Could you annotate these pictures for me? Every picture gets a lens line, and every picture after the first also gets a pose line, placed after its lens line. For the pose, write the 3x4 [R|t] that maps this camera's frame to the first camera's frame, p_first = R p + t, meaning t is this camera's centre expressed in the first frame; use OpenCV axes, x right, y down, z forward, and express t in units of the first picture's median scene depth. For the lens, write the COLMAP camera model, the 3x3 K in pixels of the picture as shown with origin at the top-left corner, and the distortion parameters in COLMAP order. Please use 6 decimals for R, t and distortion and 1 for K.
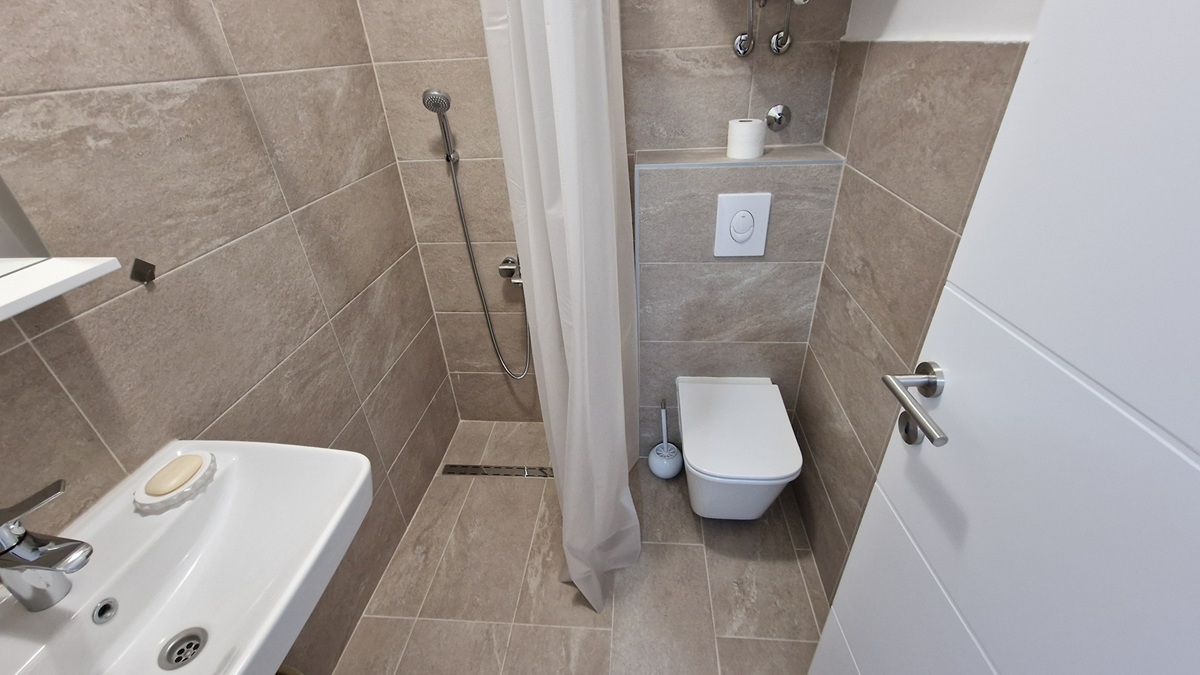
lens RADIAL K [[488.8, 0, 601.0], [0, 488.8, 337.6], [0, 0, 1]] dist [-0.002582, -0.001630]
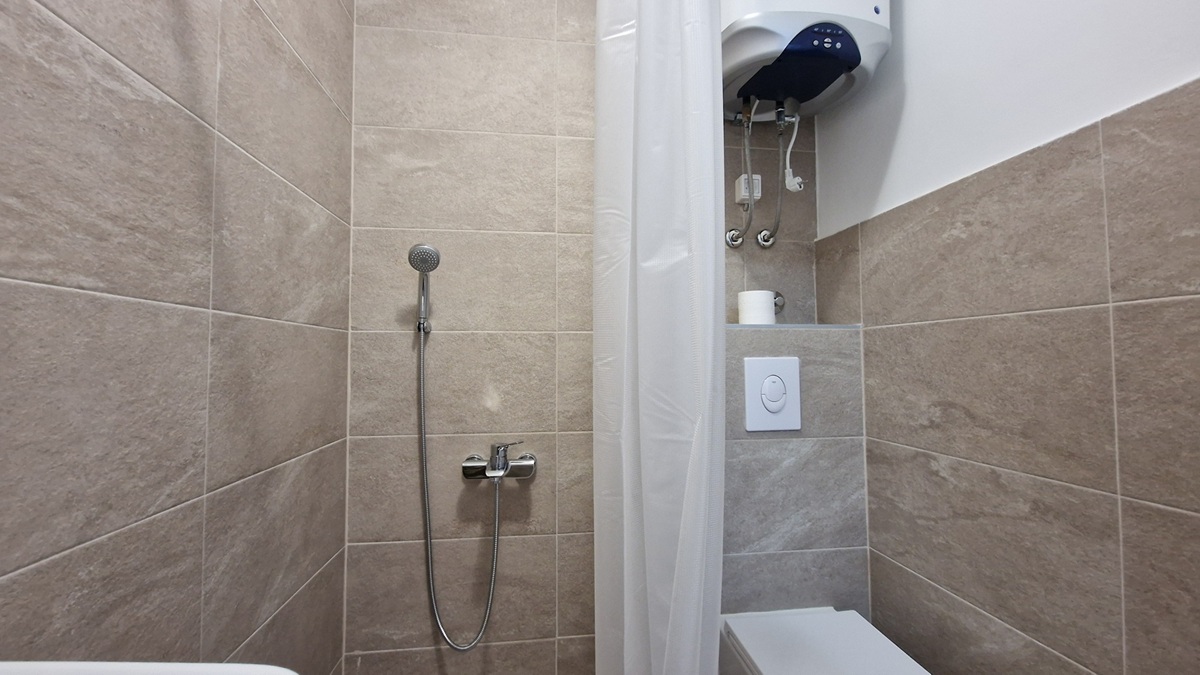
lens RADIAL K [[488.8, 0, 600.7], [0, 488.8, 338.2], [0, 0, 1]] dist [-0.002582, -0.001630]
pose [[0.977340, 0.047181, 0.206350, -0.217366], [0.075255, 0.833707, -0.547055, 0.157834], [-0.197846, 0.550187, 0.811265, 0.324295]]
